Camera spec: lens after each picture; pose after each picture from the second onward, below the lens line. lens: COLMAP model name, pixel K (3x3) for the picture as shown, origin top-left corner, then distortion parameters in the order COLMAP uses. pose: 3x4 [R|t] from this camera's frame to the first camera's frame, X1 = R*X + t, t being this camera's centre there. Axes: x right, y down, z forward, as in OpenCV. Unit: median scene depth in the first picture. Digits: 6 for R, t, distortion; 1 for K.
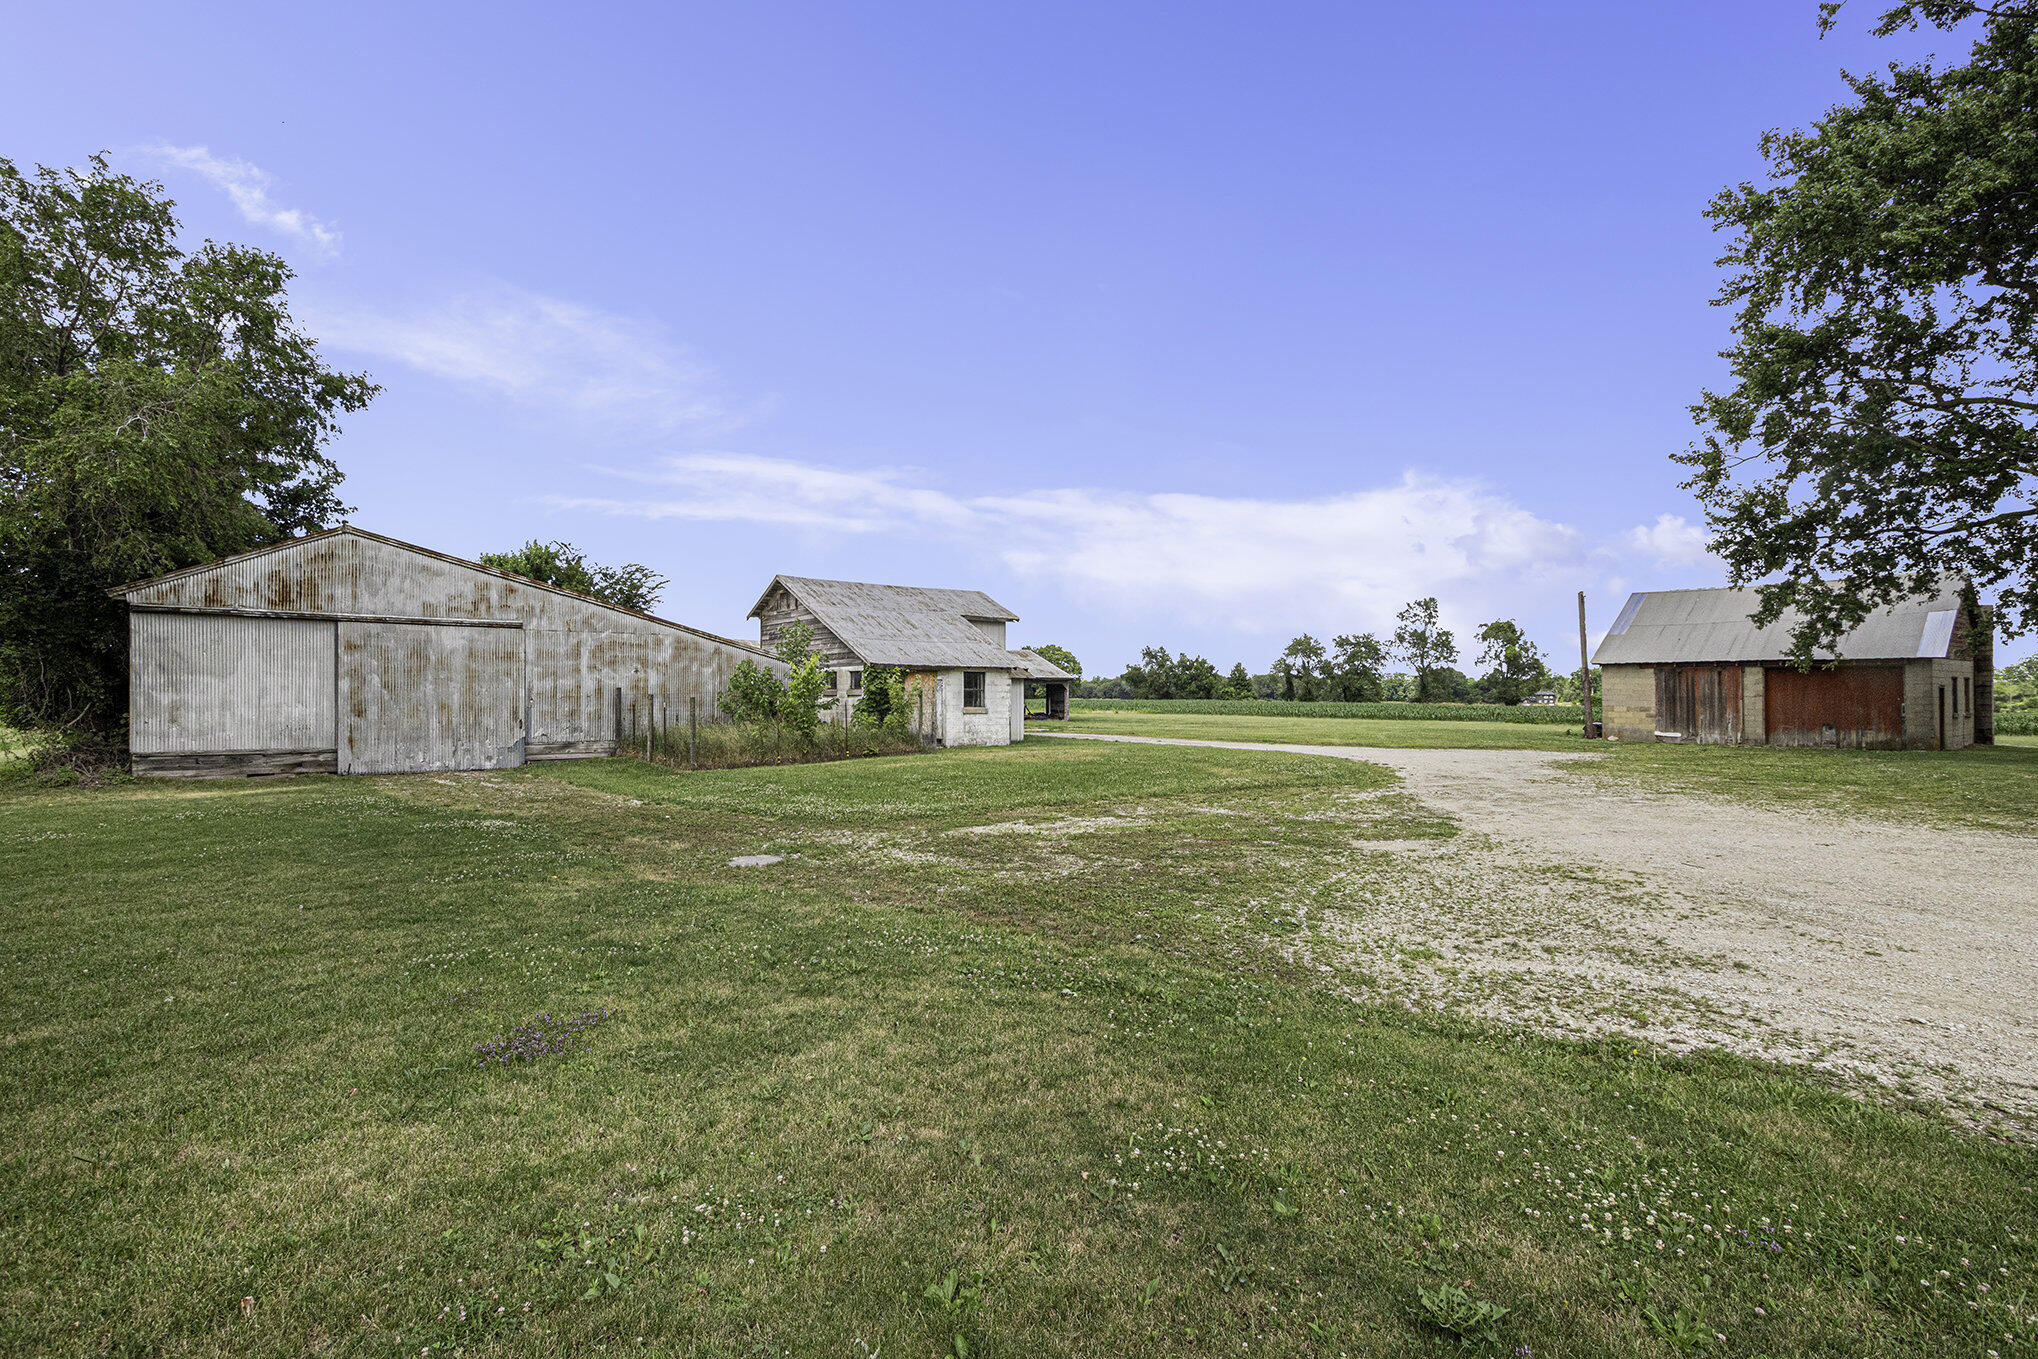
lens RADIAL K [[950.9, 0, 1012.5], [0, 950.9, 704.8], [0, 0, 1]] dist [-0.003544, -0.000053]
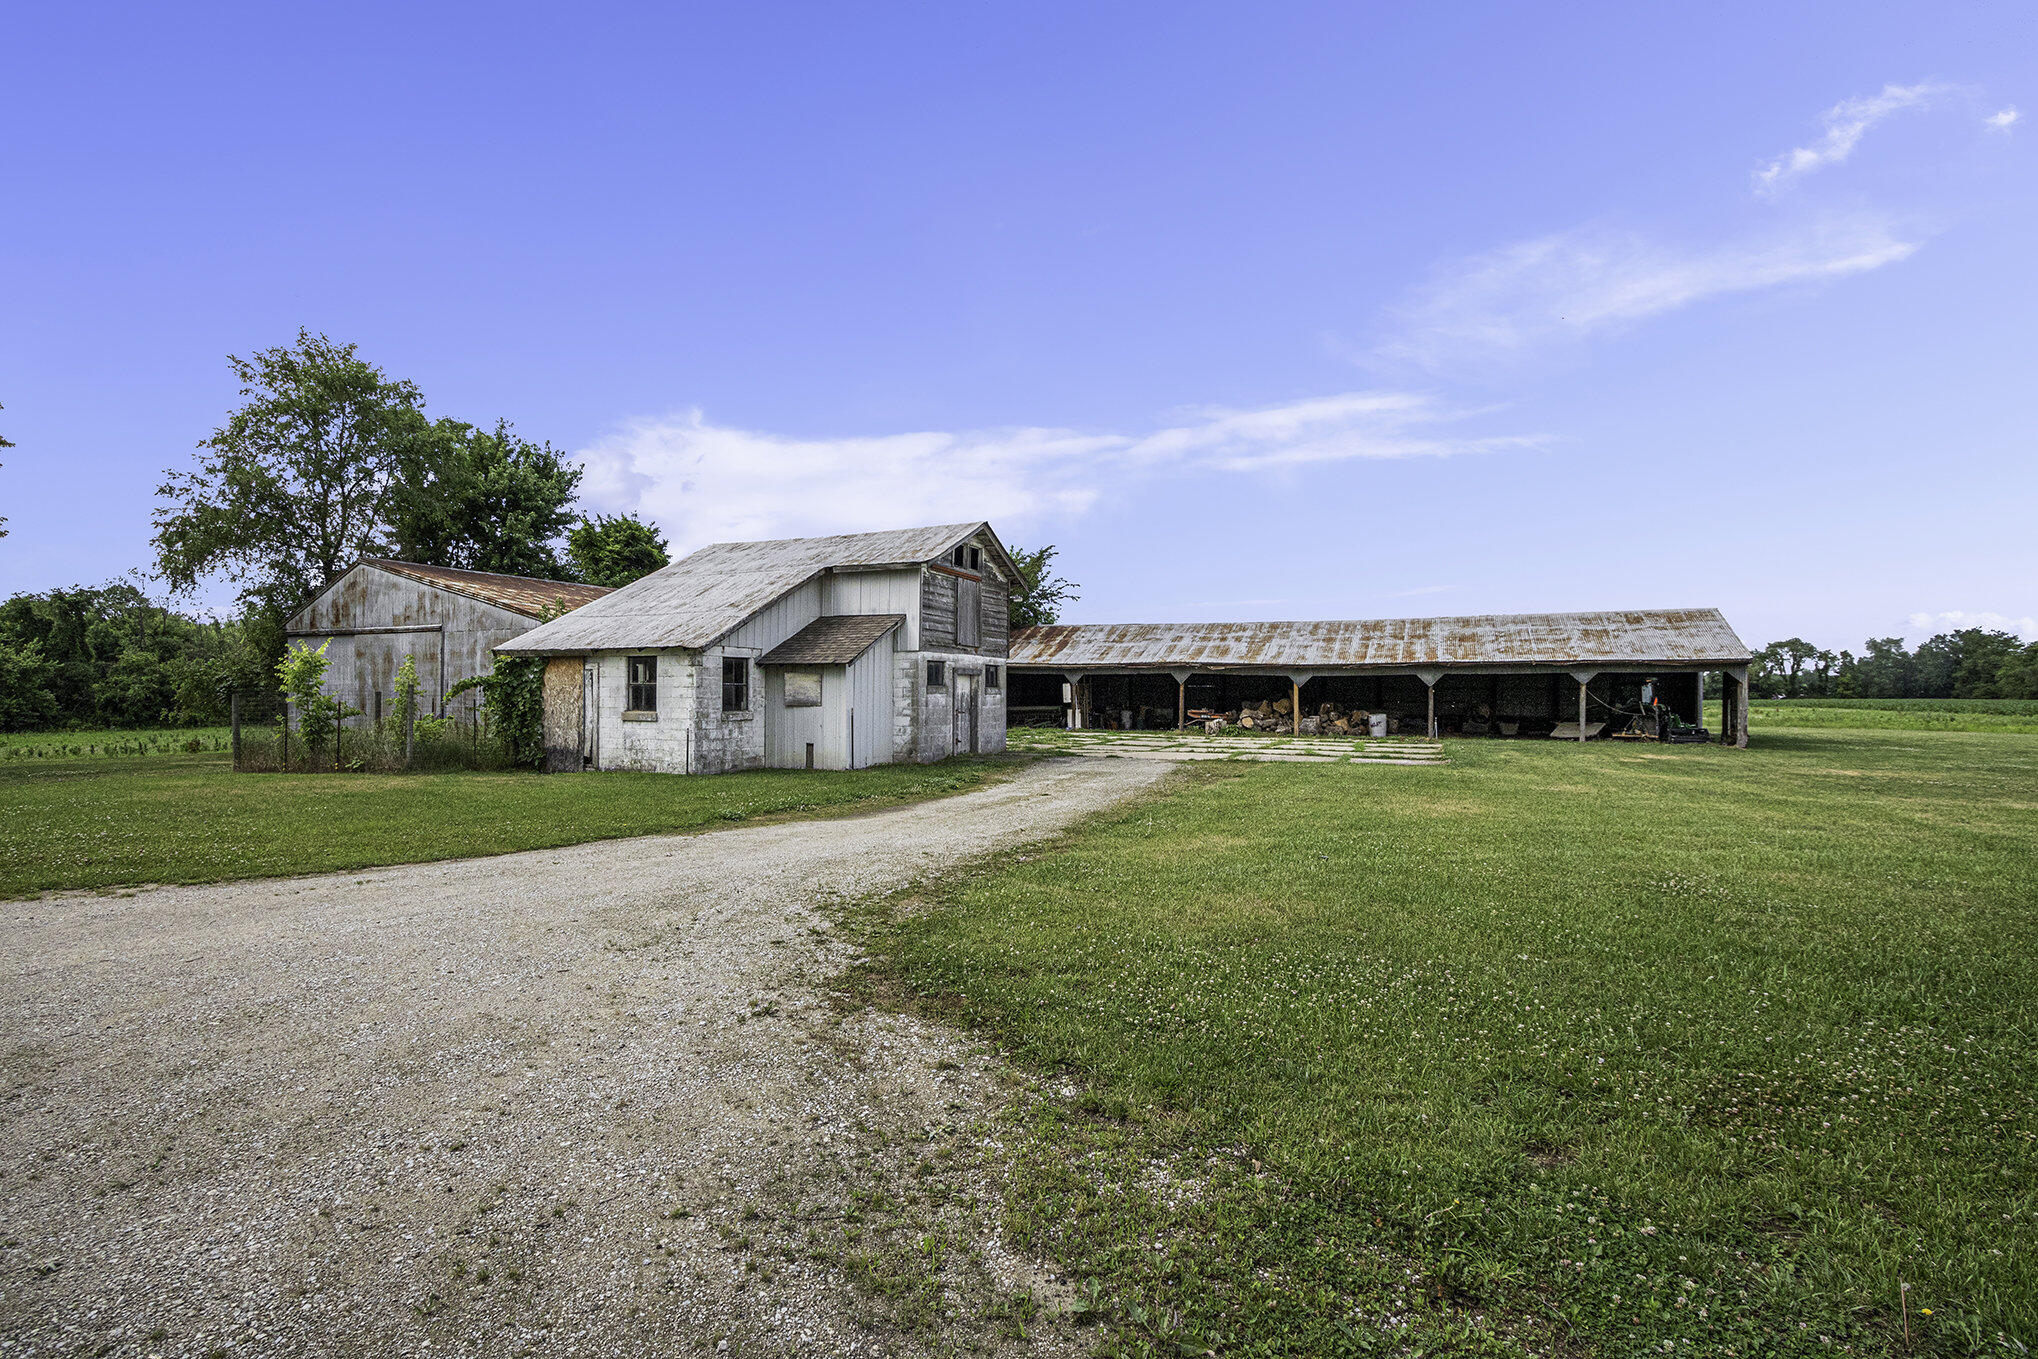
lens RADIAL K [[950.9, 0, 1012.5], [0, 950.9, 704.8], [0, 0, 1]] dist [-0.003544, -0.000053]
pose [[0.479690, 0.010703, -0.877373, 0.663735], [-0.011797, 0.999914, 0.005748, -0.008989], [0.877359, 0.007593, 0.479775, 0.930162]]
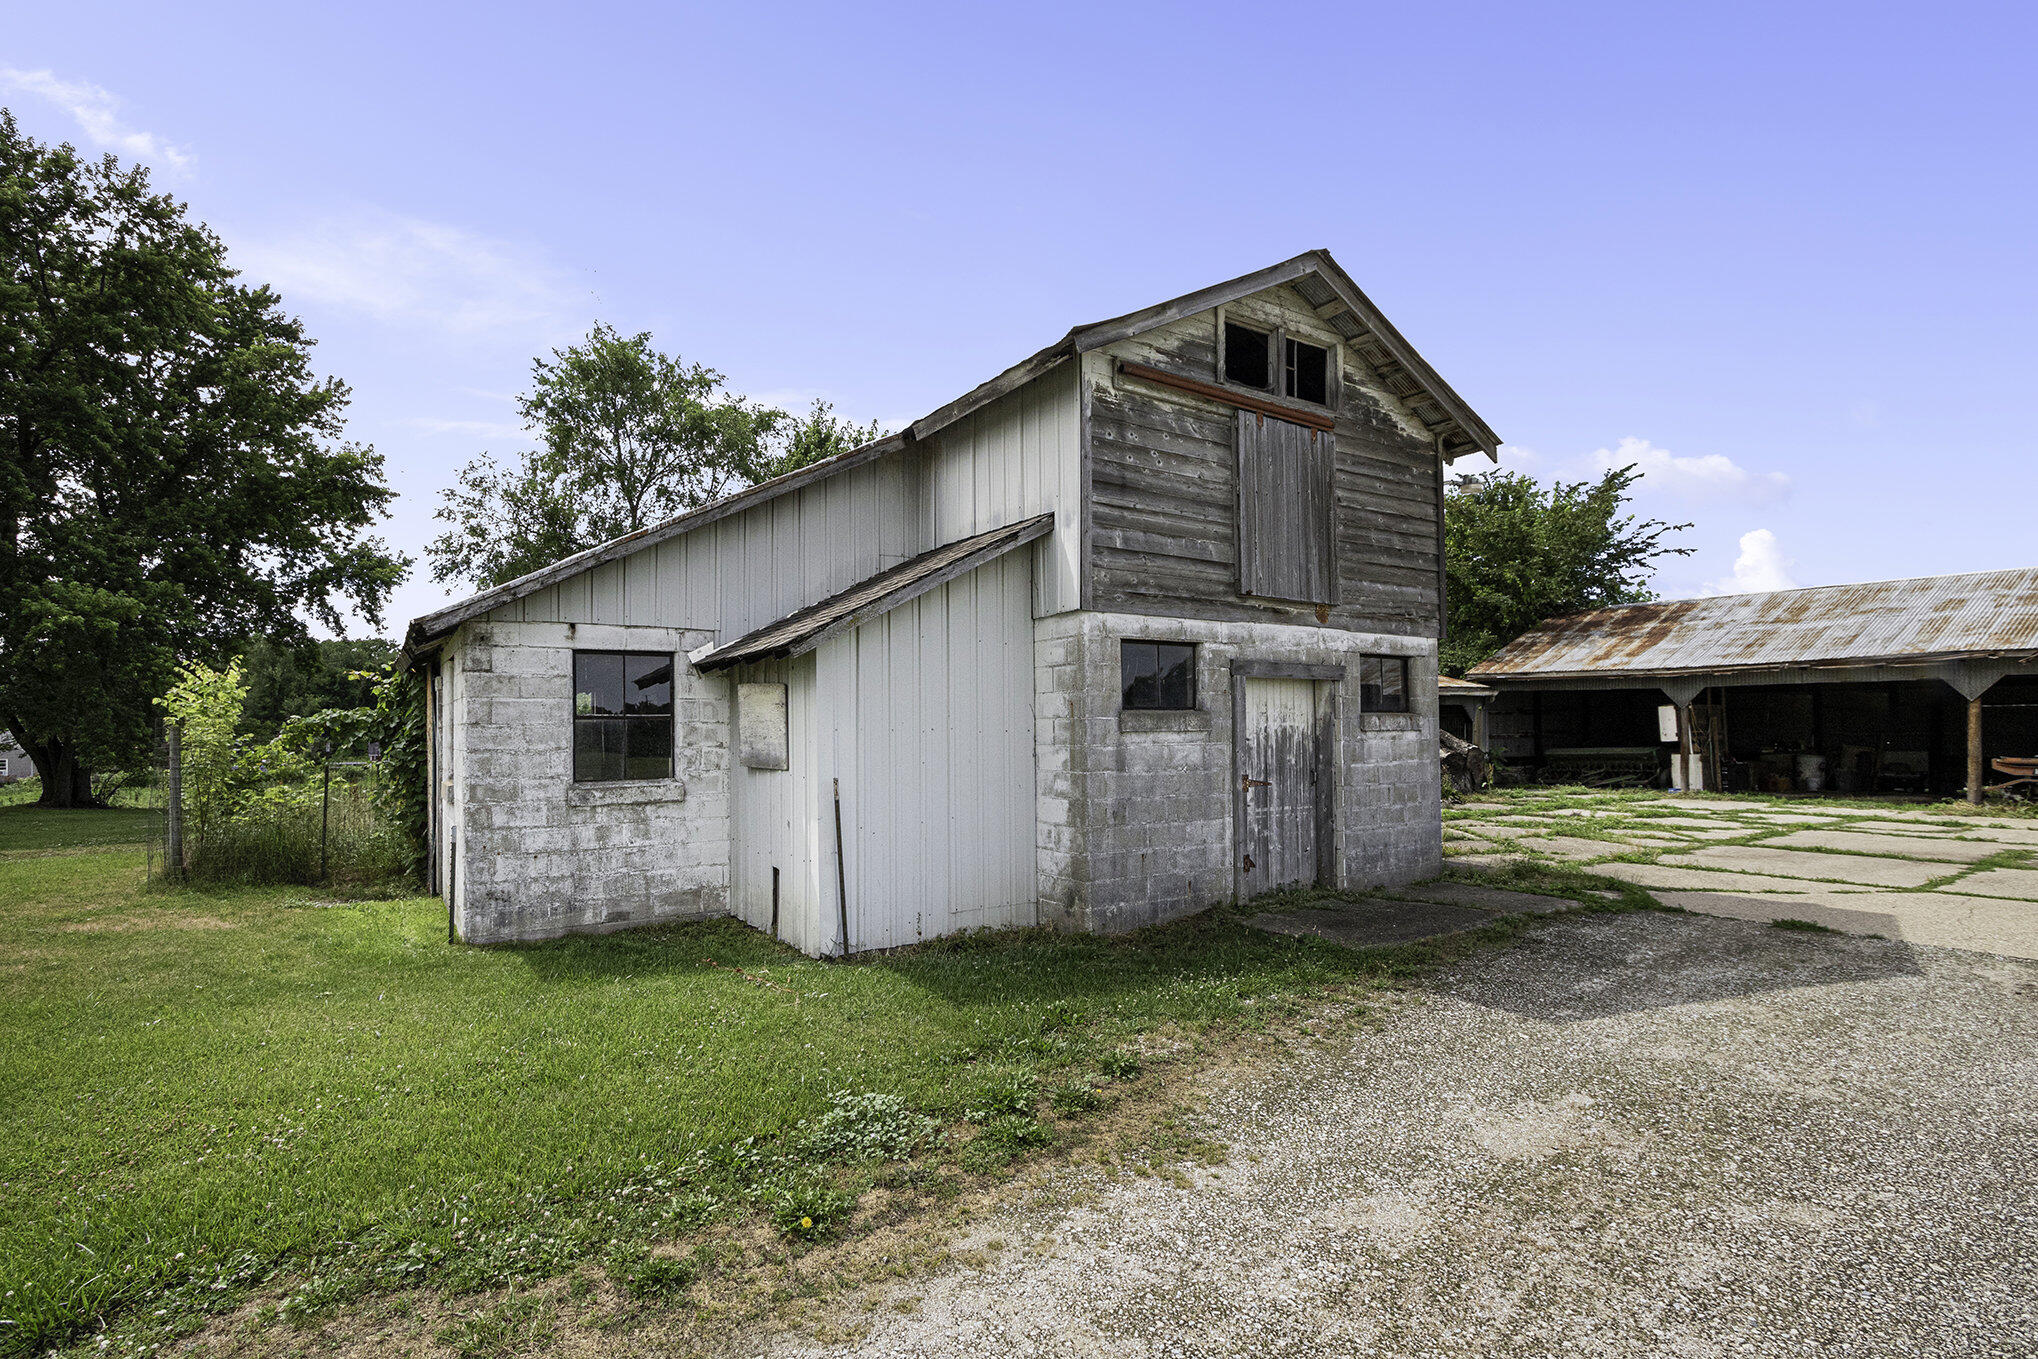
lens RADIAL K [[950.9, 0, 1012.5], [0, 950.9, 704.8], [0, 0, 1]] dist [-0.003544, -0.000053]
pose [[-0.068131, -0.026122, -0.997334, 0.244973], [-0.002301, 0.999659, -0.026026, -0.013460], [0.997674, 0.000522, -0.068168, 1.213939]]
